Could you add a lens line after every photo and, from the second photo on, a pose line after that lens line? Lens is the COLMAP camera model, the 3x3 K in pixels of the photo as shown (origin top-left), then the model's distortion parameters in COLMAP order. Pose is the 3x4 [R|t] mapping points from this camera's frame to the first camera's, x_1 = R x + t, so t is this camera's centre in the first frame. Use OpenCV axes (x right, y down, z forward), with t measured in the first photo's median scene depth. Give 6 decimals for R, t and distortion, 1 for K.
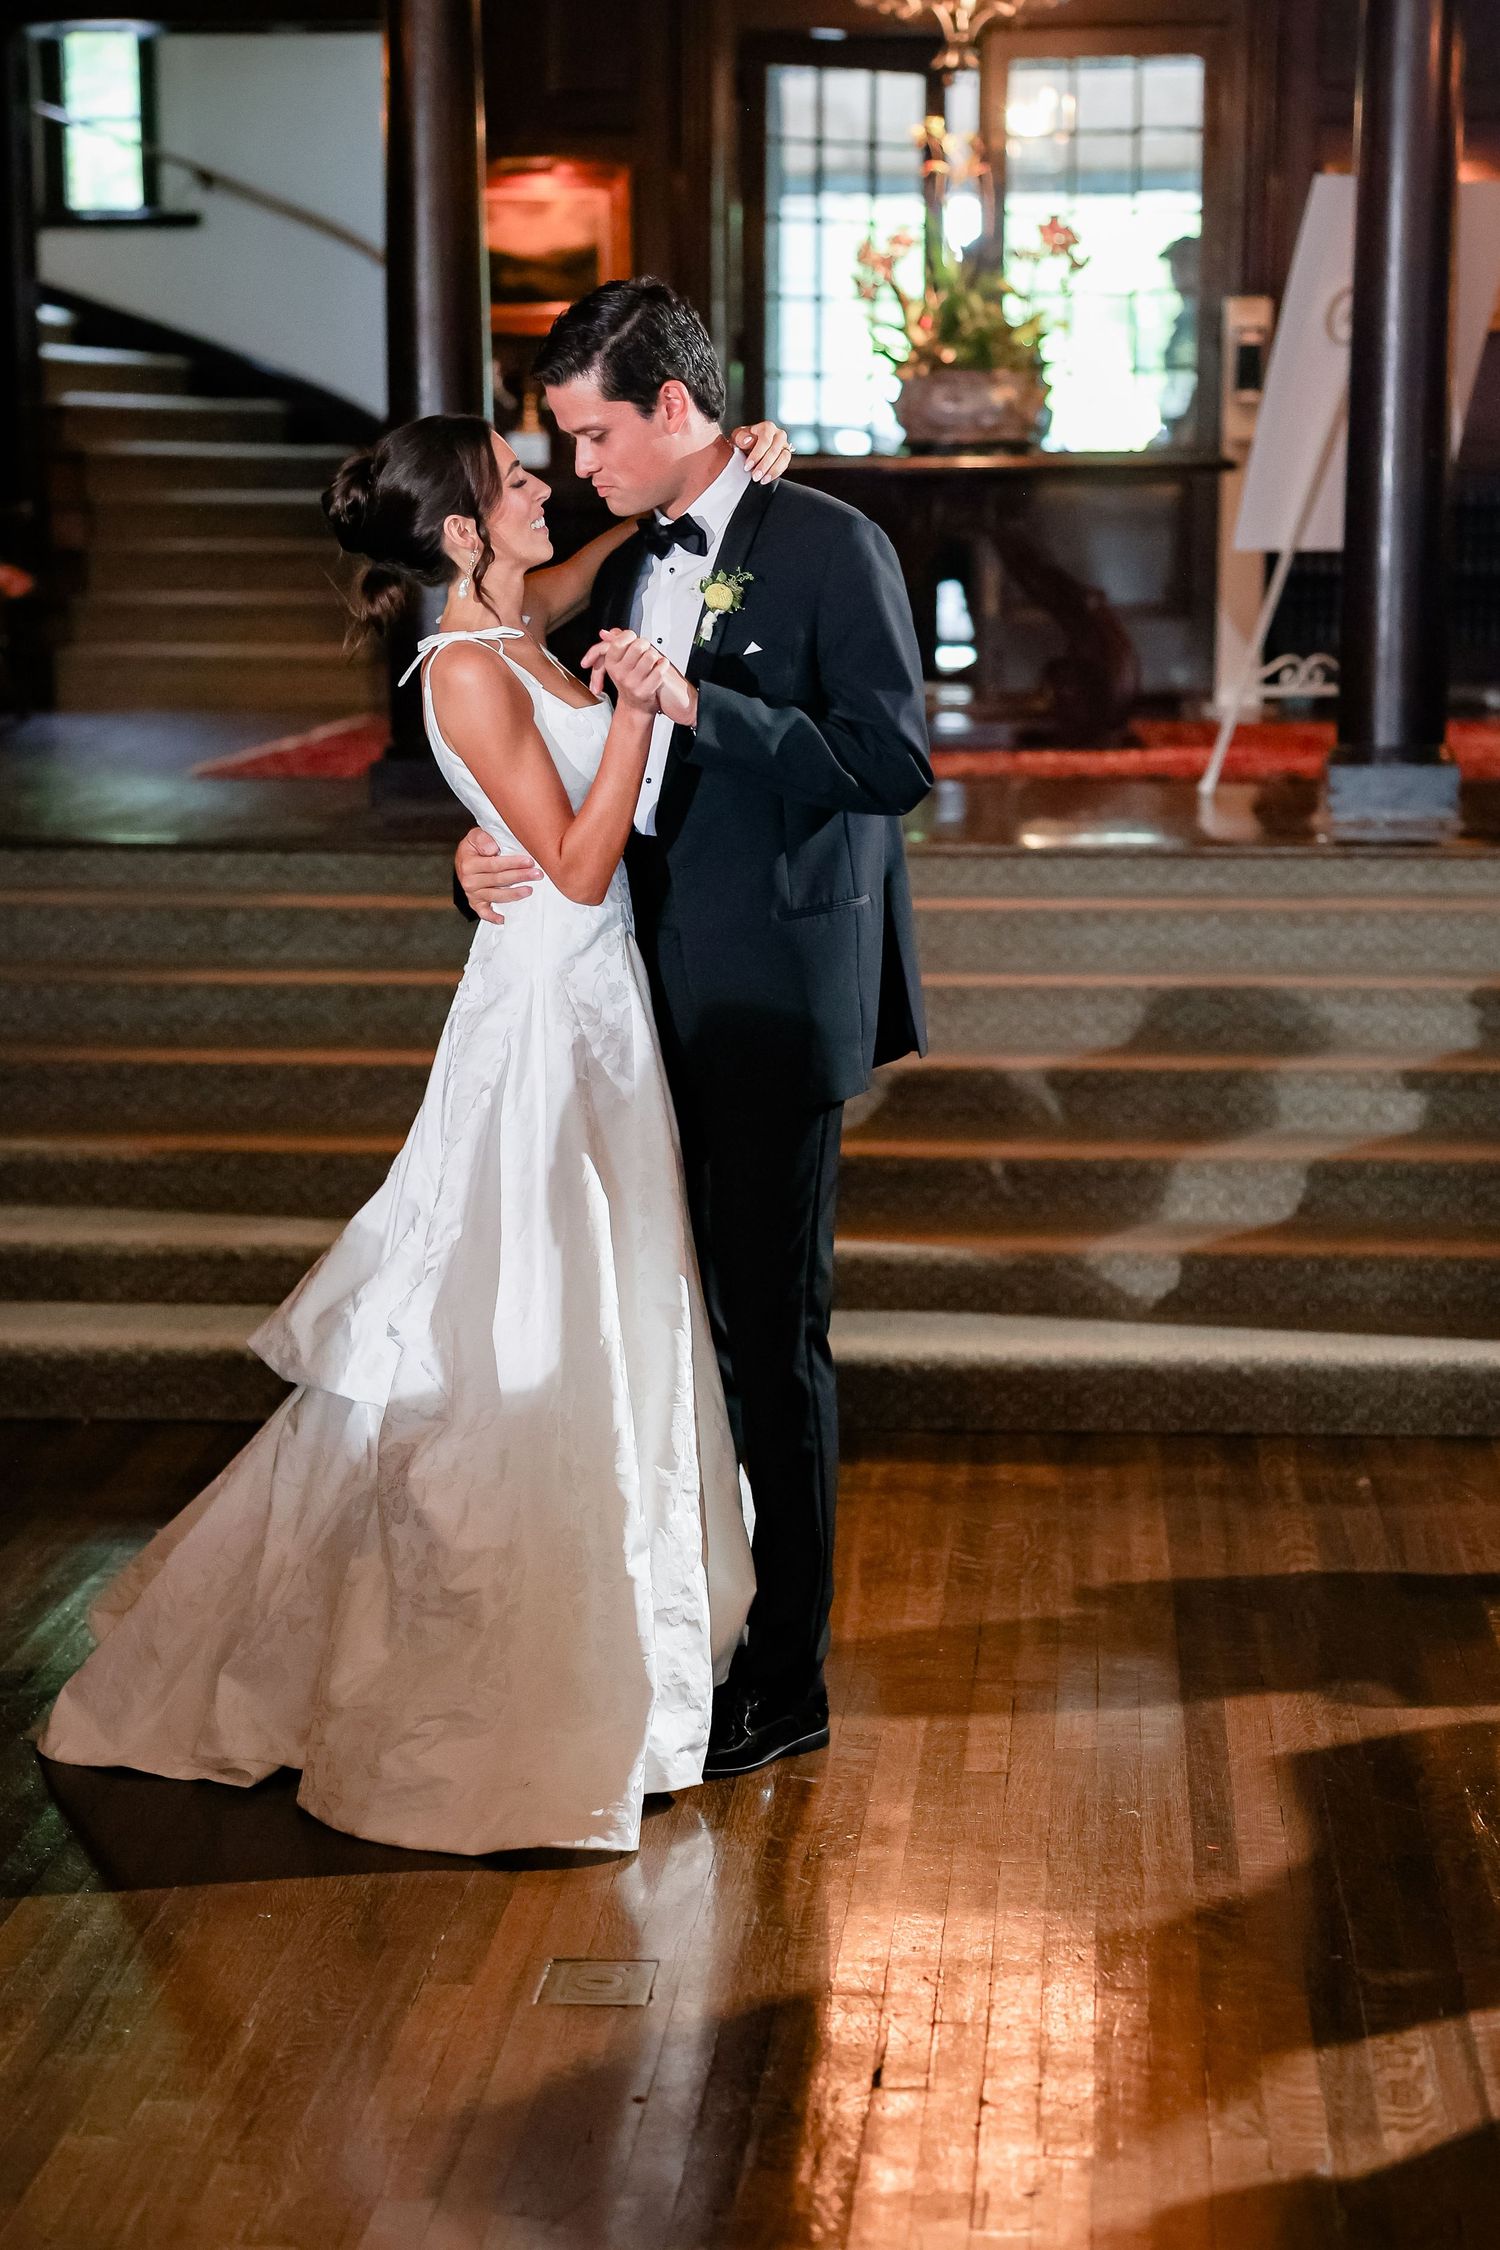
lens RADIAL K [[4071.6, 0, 749.4], [0, 4071.6, 1123.5], [0, 0, 1]] dist [0.162587, 0.049761]
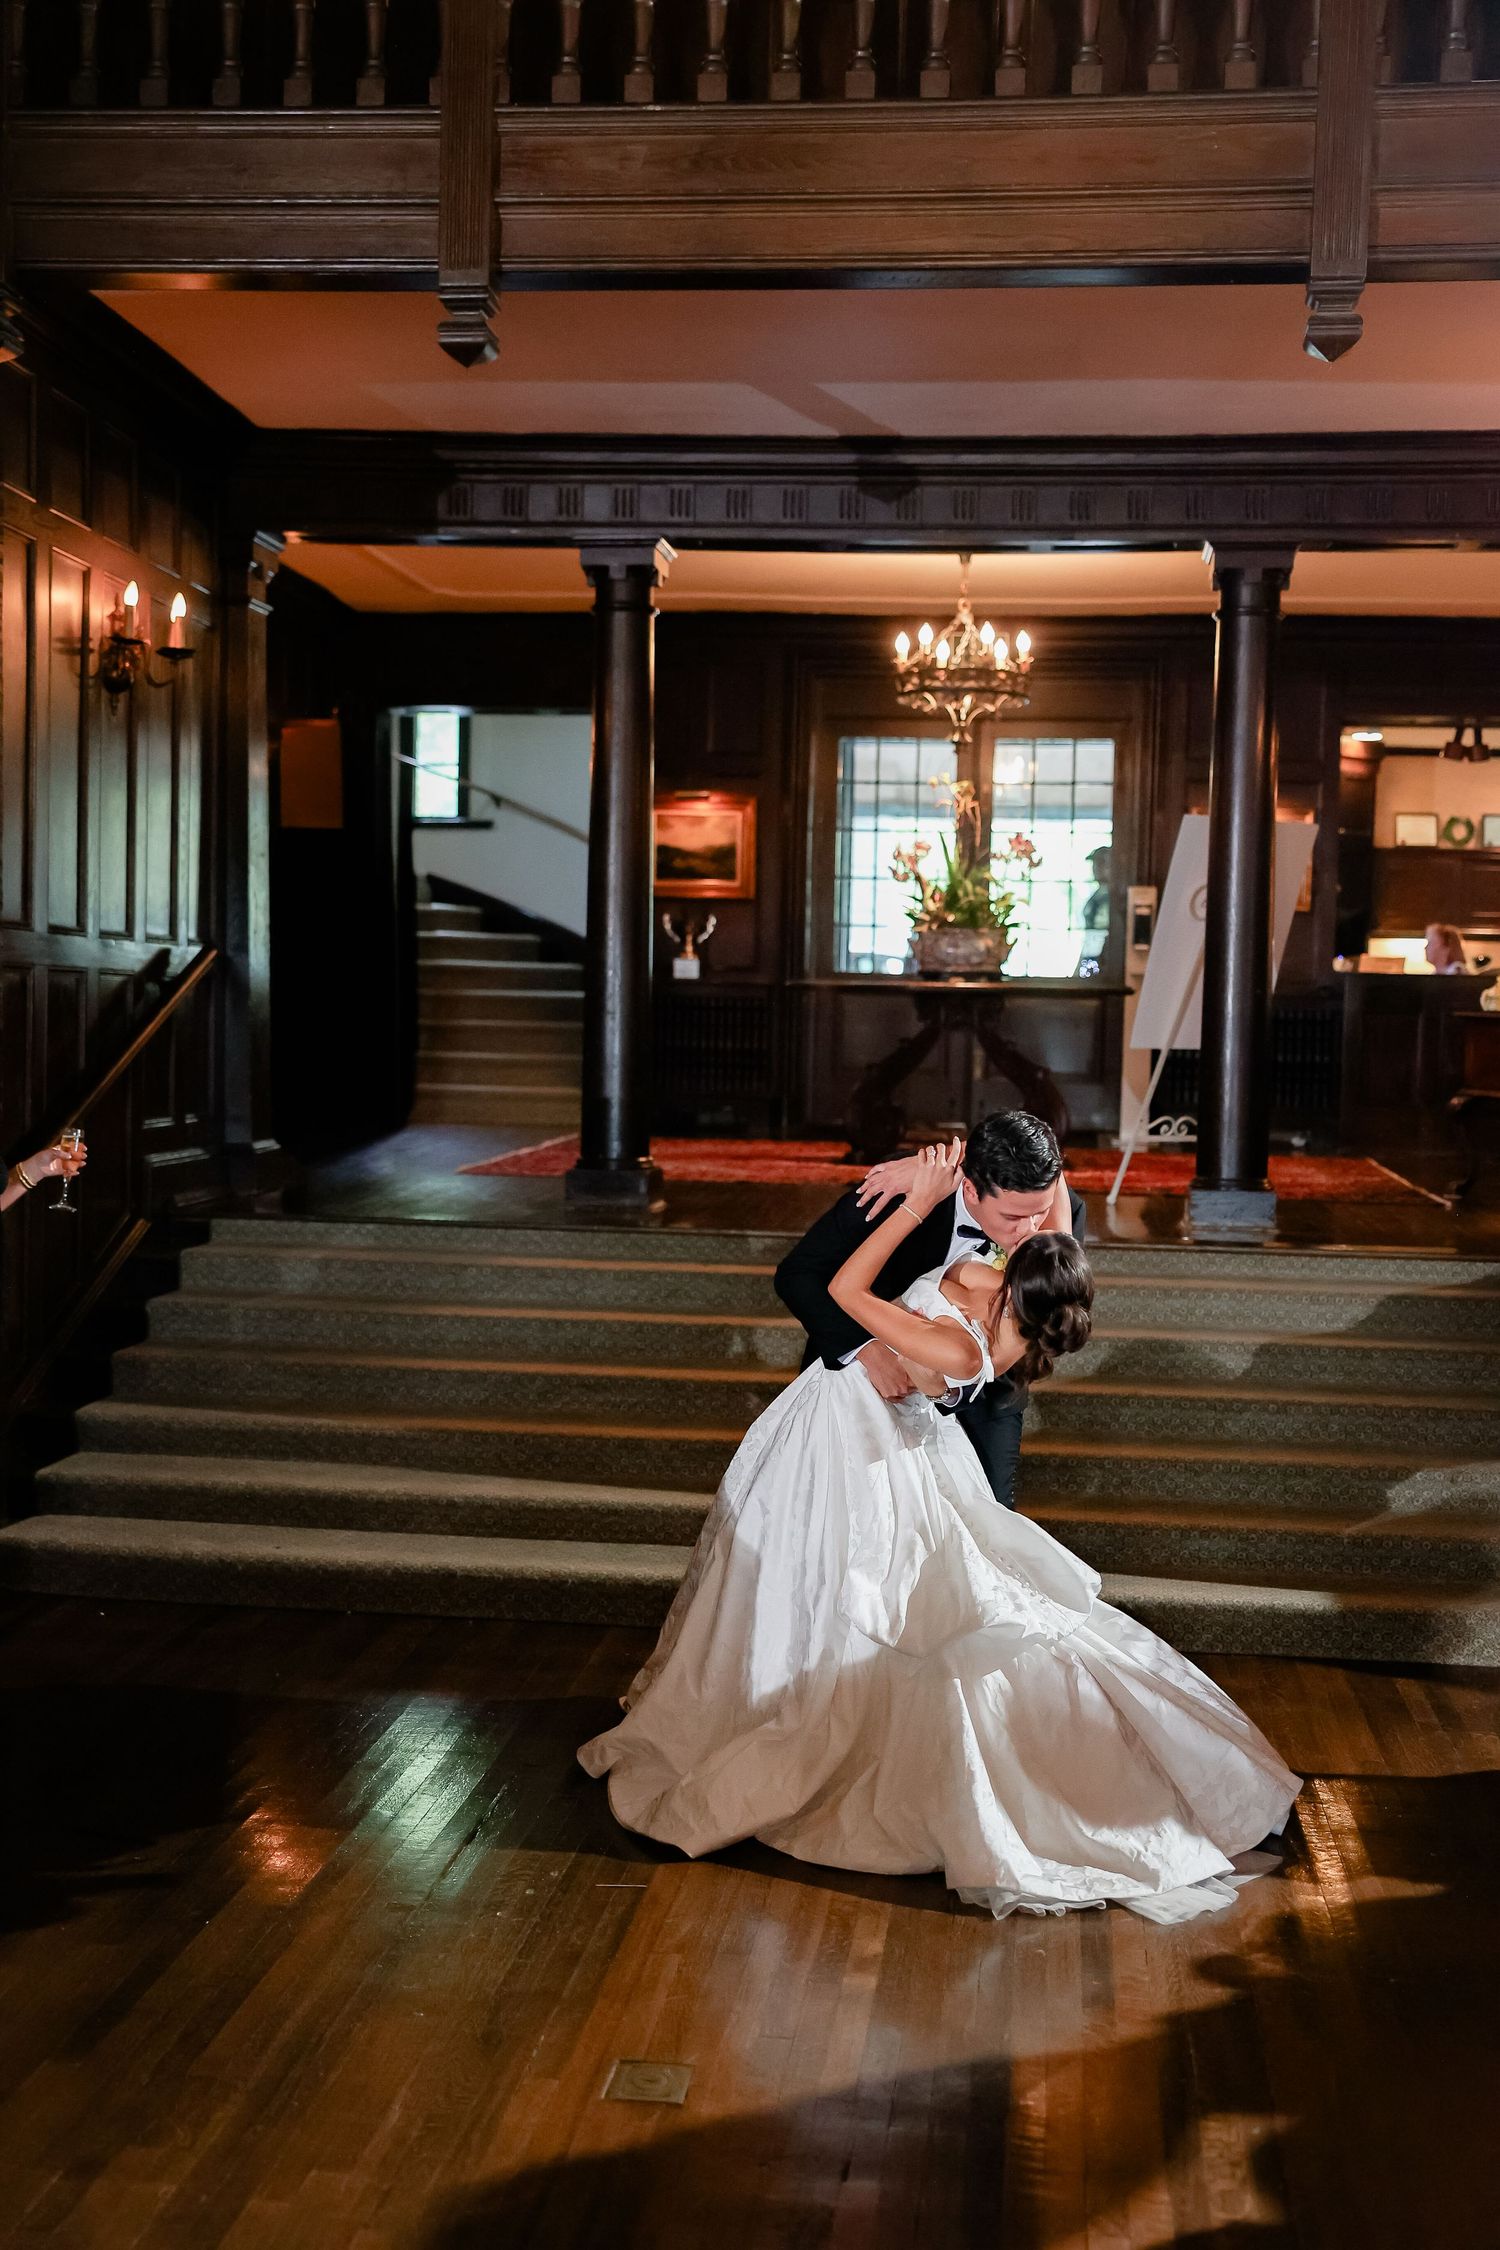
lens RADIAL K [[2518.7, 0, 751.9], [0, 2518.7, 1127.6], [0, 0, 1]] dist [0.017940, 0.048449]
pose [[0.999115, 0.025776, -0.033226, 0.009122], [-0.028906, 0.994821, -0.097450, -0.015184], [0.030542, 0.098324, 0.994686, 0.059979]]
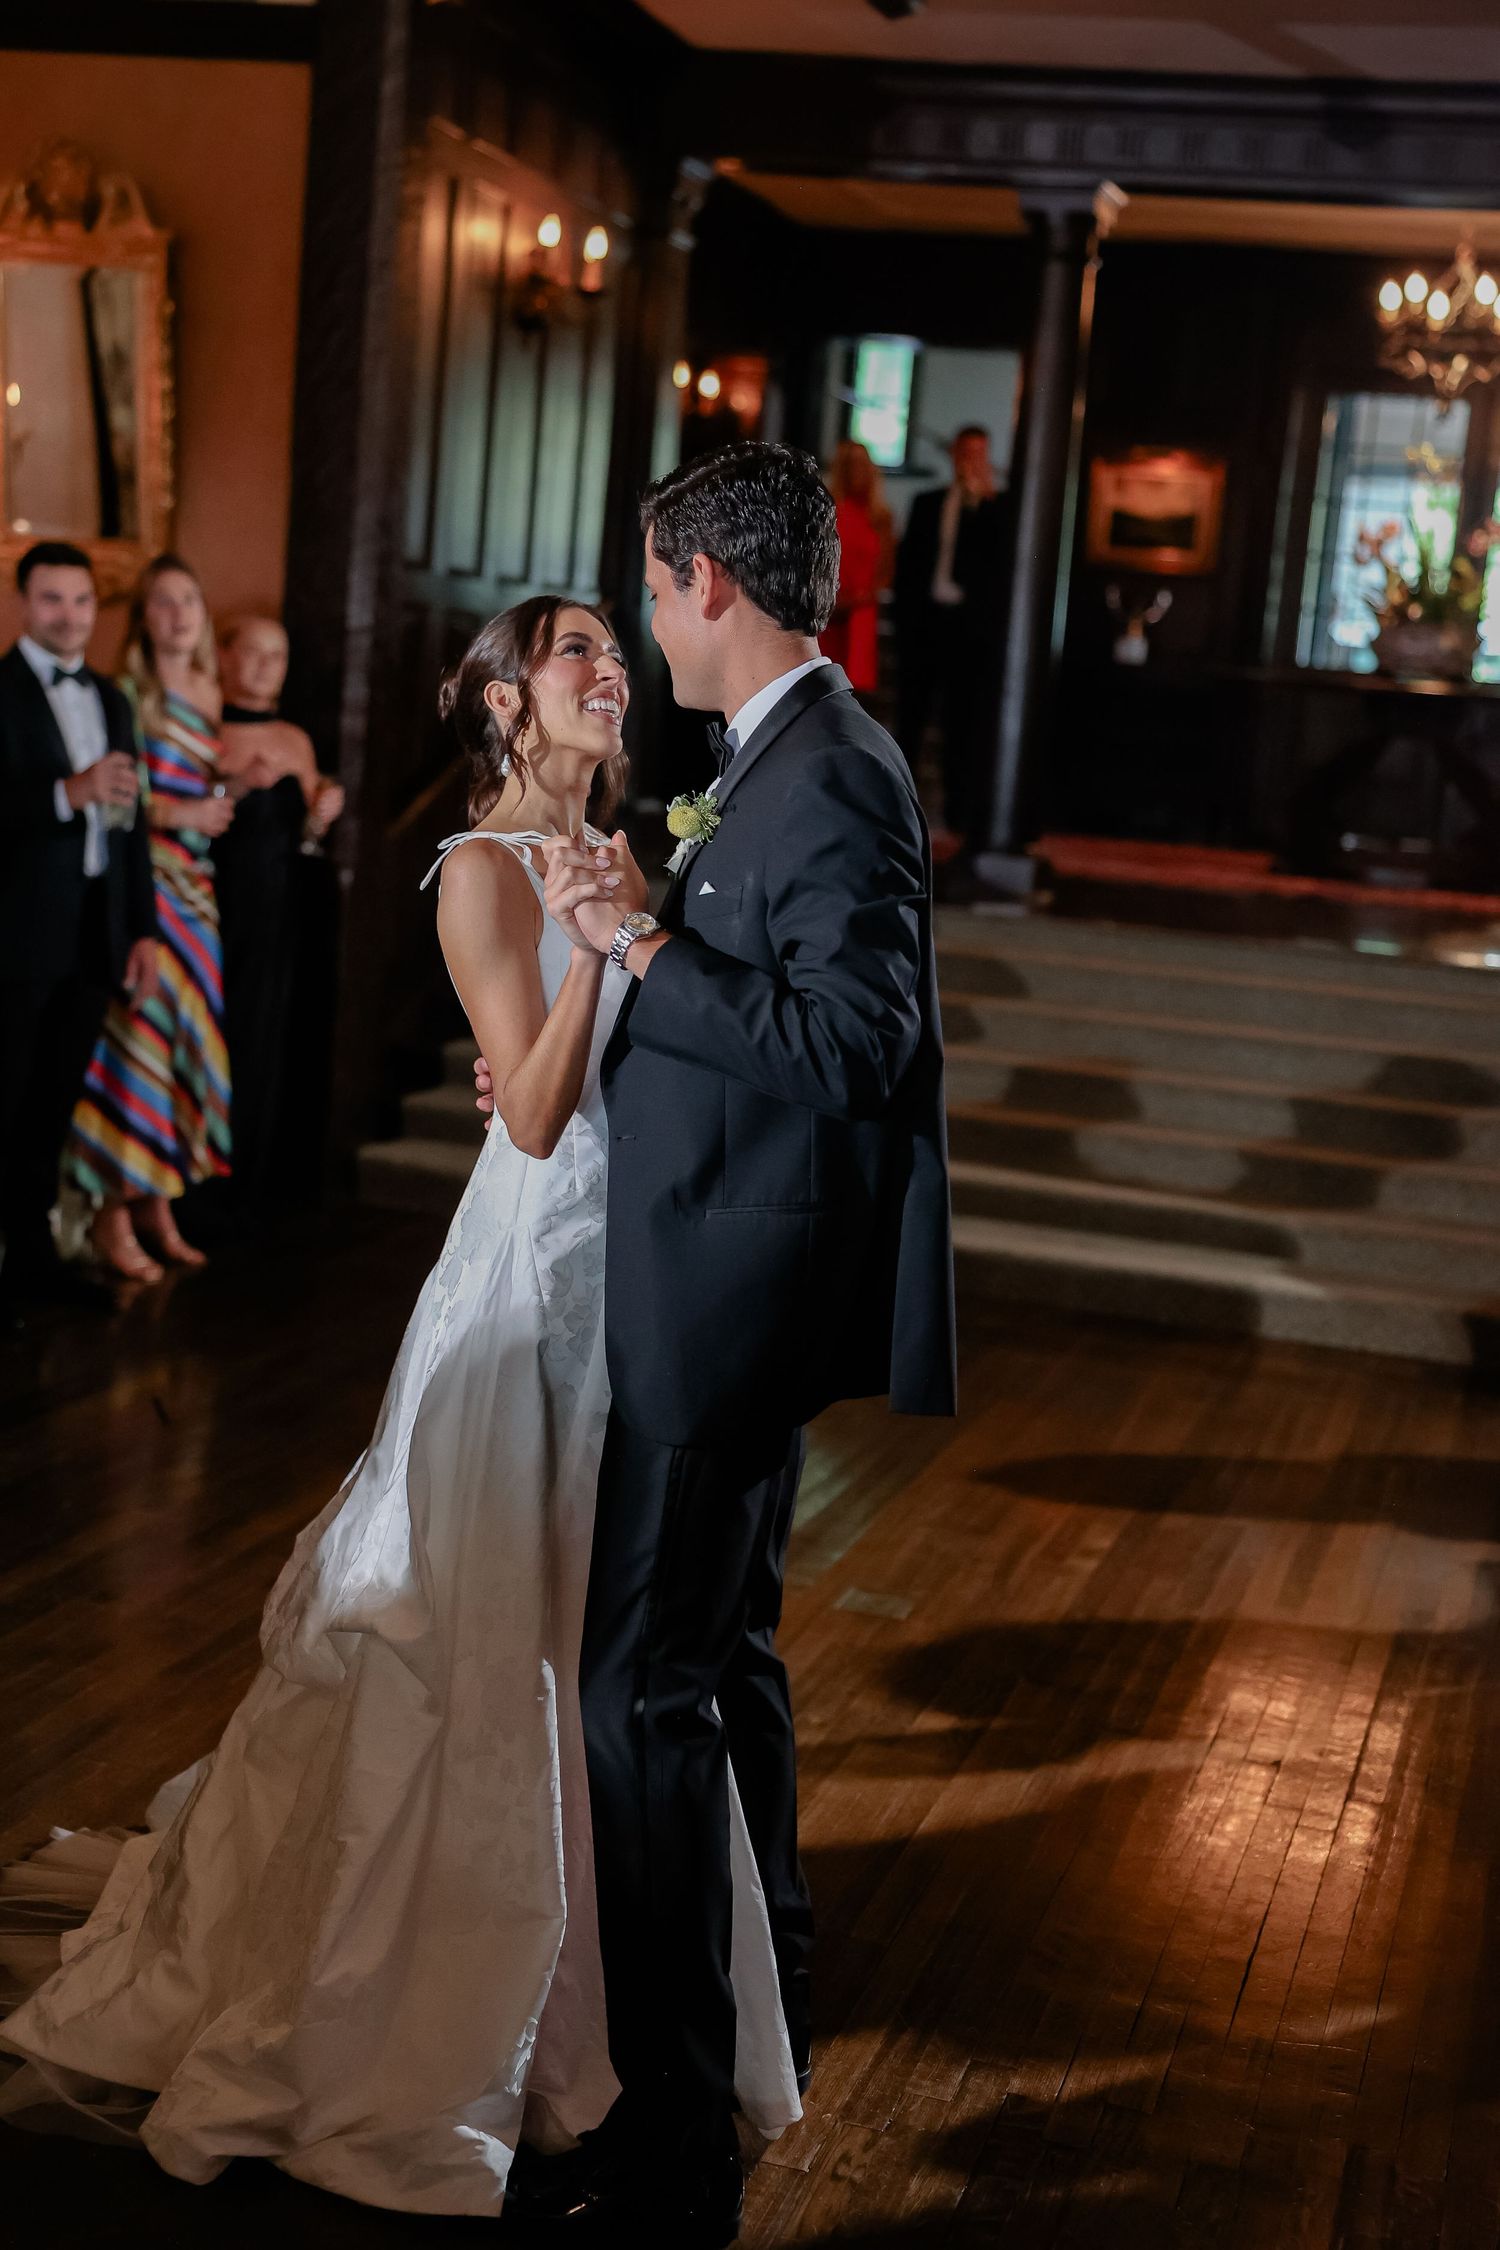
lens RADIAL K [[2999.0, 0, 743.0], [0, 2999.0, 1135.0], [0, 0, 1]] dist [0.053809, 0.045392]
pose [[0.974473, 0.117717, -0.191169, 0.060697], [-0.117008, 0.993017, 0.015034, 0.006600], [0.191604, 0.007719, 0.981442, -0.098731]]
